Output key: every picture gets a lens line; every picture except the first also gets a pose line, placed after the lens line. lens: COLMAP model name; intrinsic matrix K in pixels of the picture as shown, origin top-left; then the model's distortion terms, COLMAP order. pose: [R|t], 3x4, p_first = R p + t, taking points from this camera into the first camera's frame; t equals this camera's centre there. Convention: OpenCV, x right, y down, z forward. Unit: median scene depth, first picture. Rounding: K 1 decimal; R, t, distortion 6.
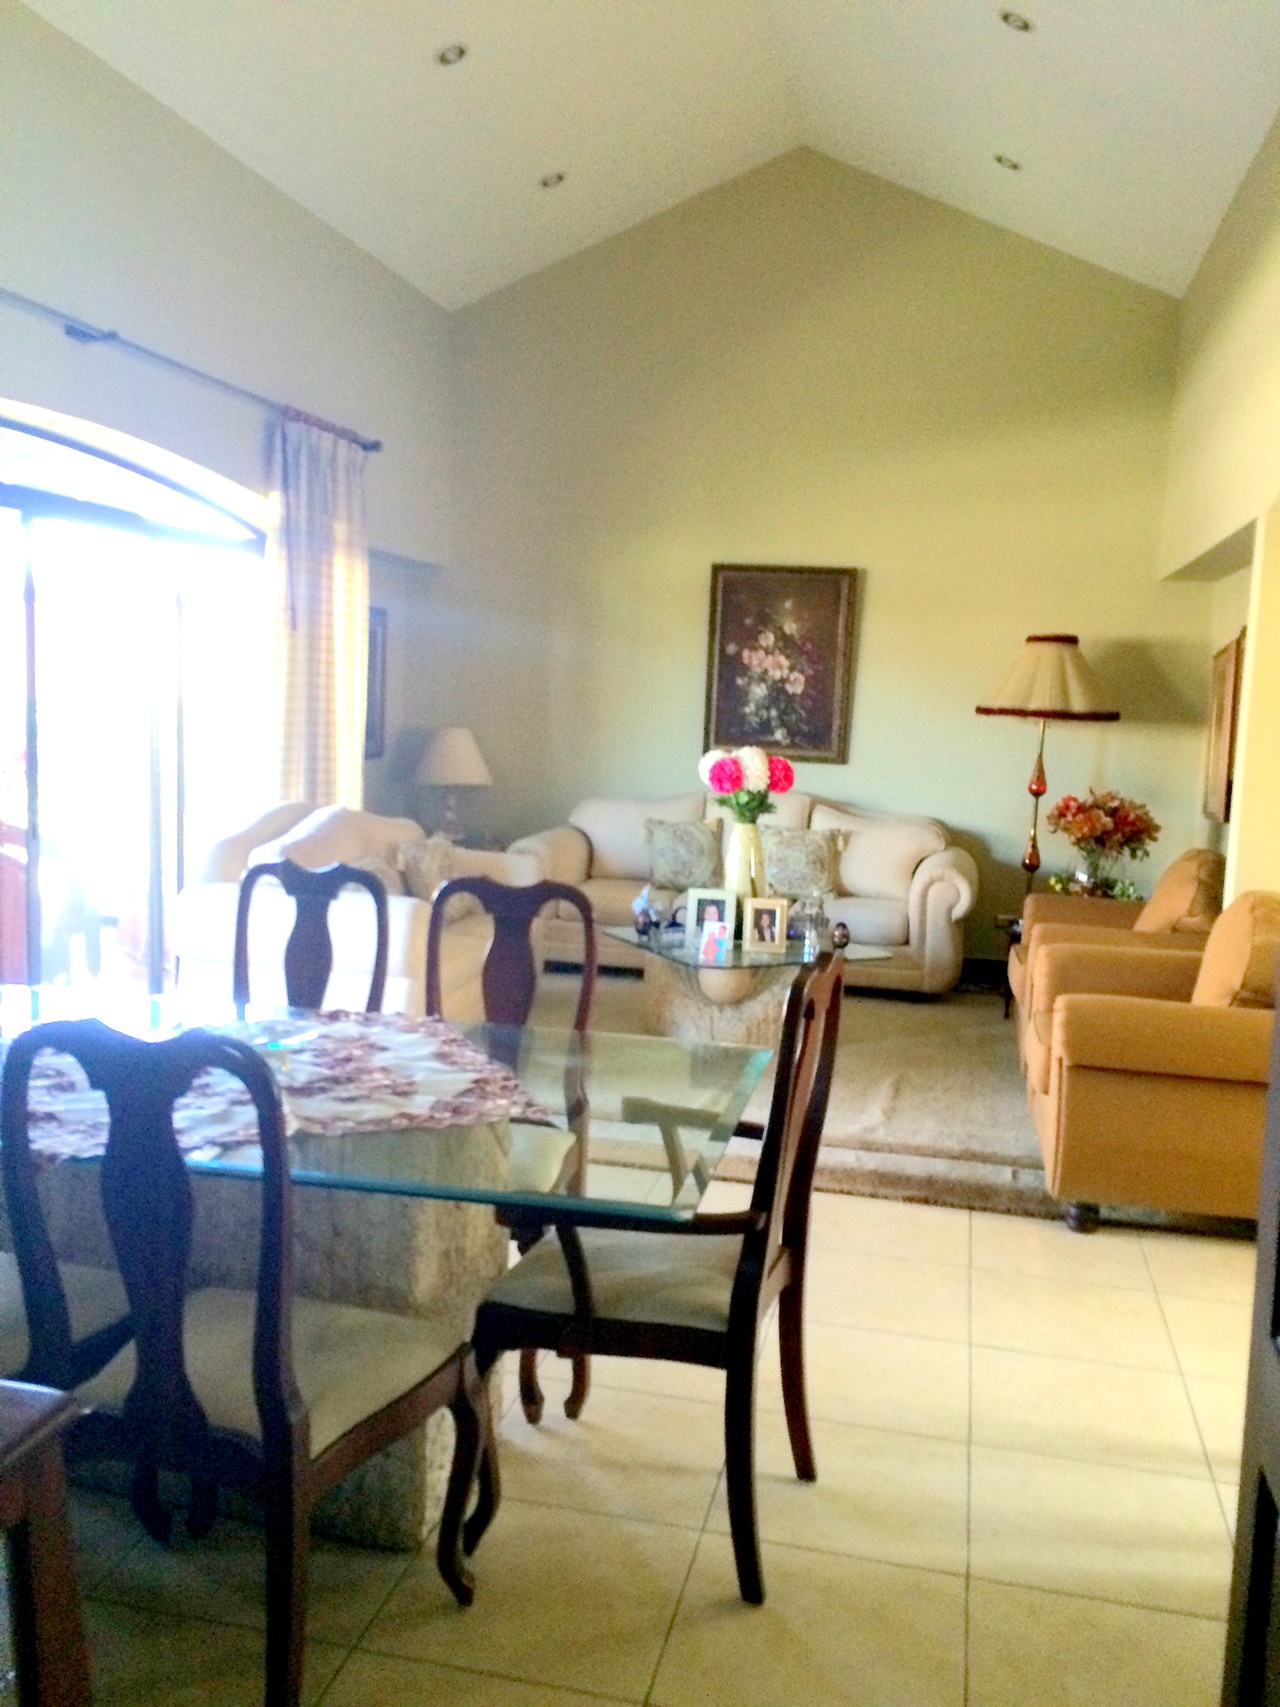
lens RADIAL K [[1464.9, 0, 647.1], [0, 1464.9, 853.6], [0, 0, 1]] dist [0.050807, -0.053331]
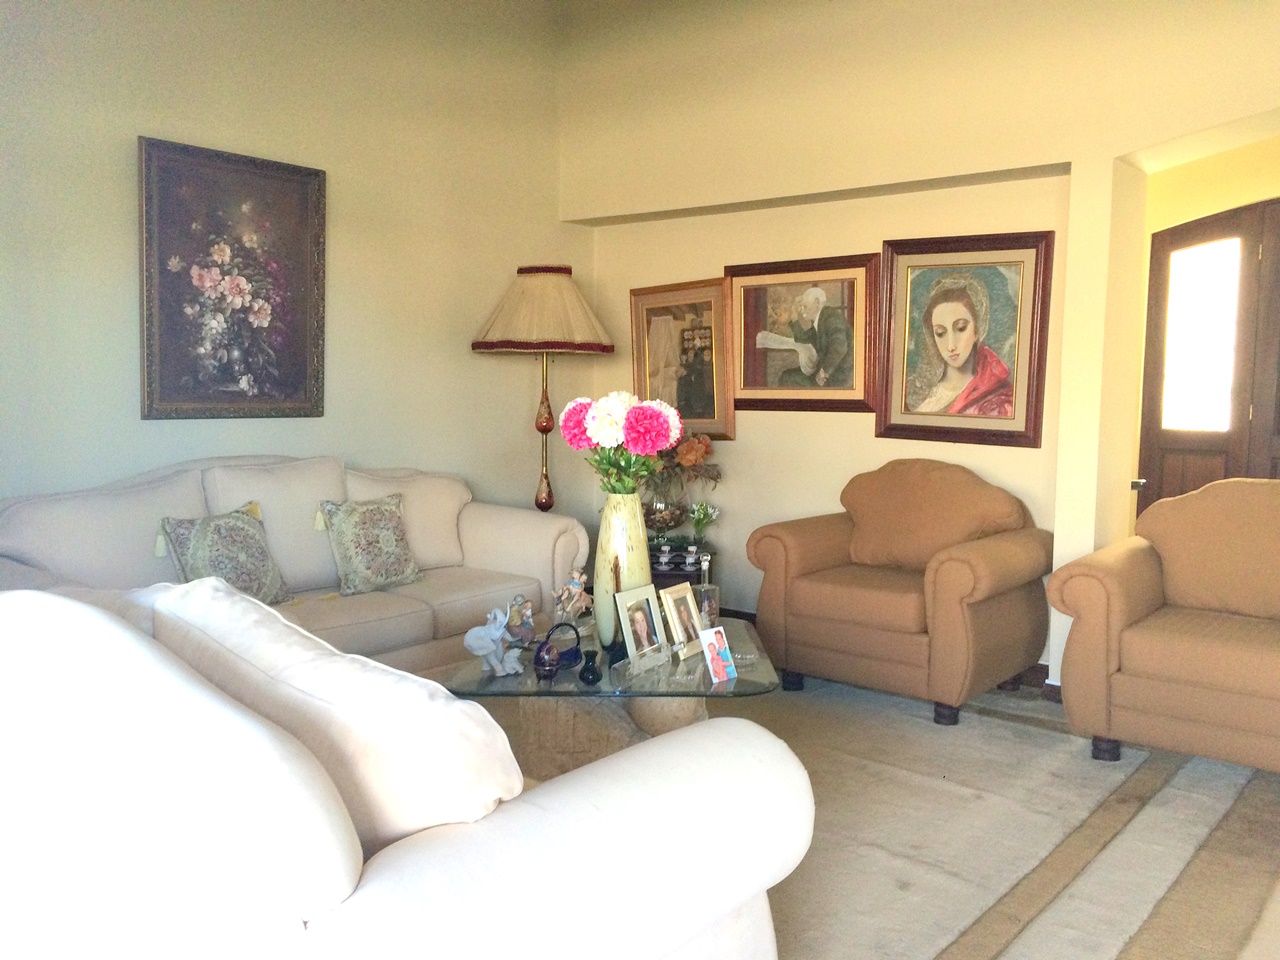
lens RADIAL K [[1098.5, 0, 648.2], [0, 1098.5, 479.4], [0, 0, 1]] dist [0.050807, -0.053331]
pose [[0.442900, -0.123923, 0.887965, -0.329598], [0.111078, 0.990356, 0.082809, -0.056462], [-0.889663, 0.061958, 0.452394, 0.567780]]
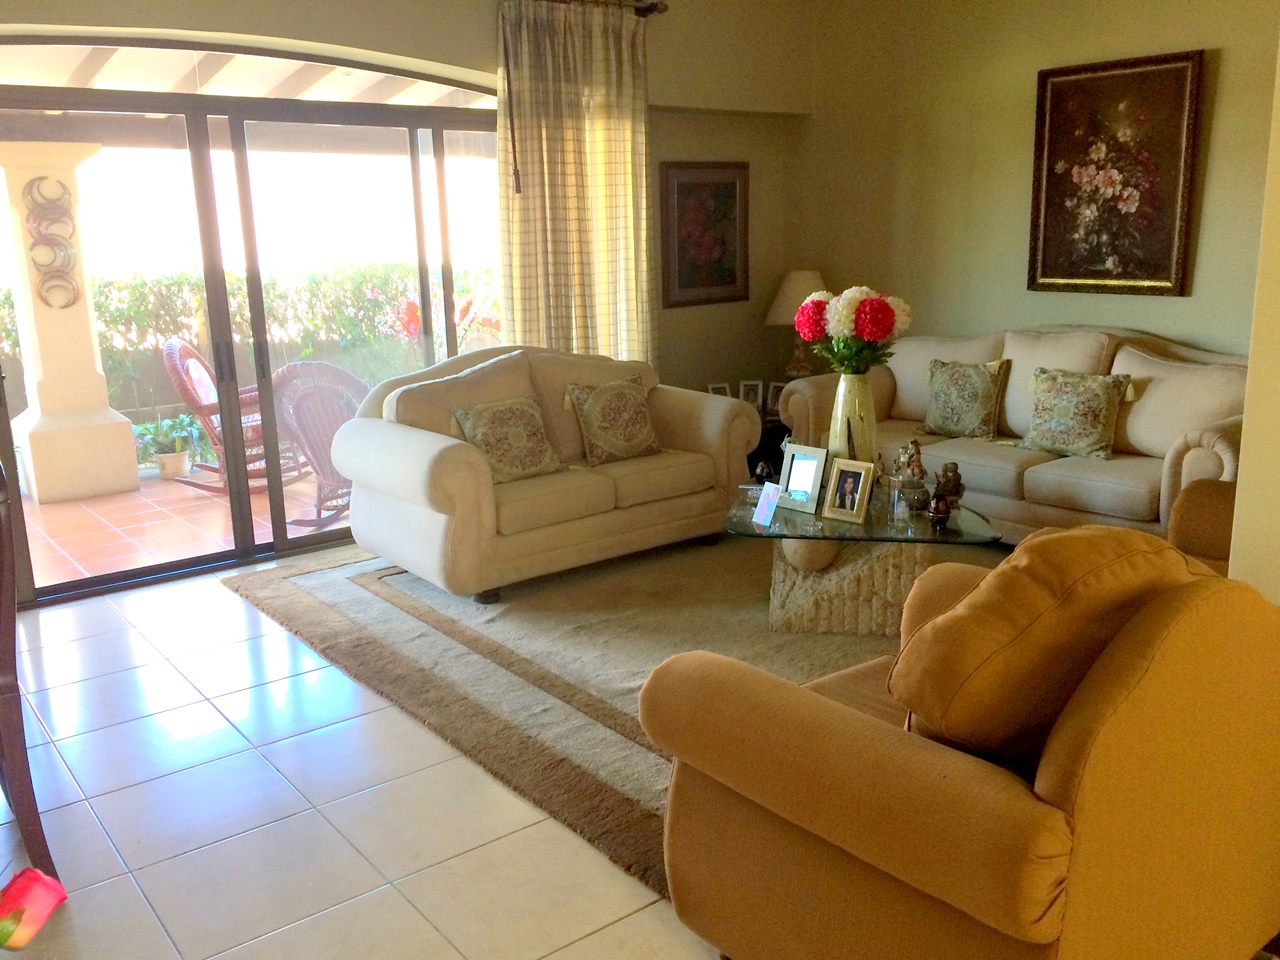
lens RADIAL K [[1098.5, 0, 632.0], [0, 1098.5, 484.5], [0, 0, 1]] dist [0.050807, -0.053331]
pose [[0.764672, 0.085350, -0.638742, 0.306729], [-0.015031, 0.993283, 0.114730, -0.021880], [0.644244, -0.078130, 0.760819, 0.309483]]
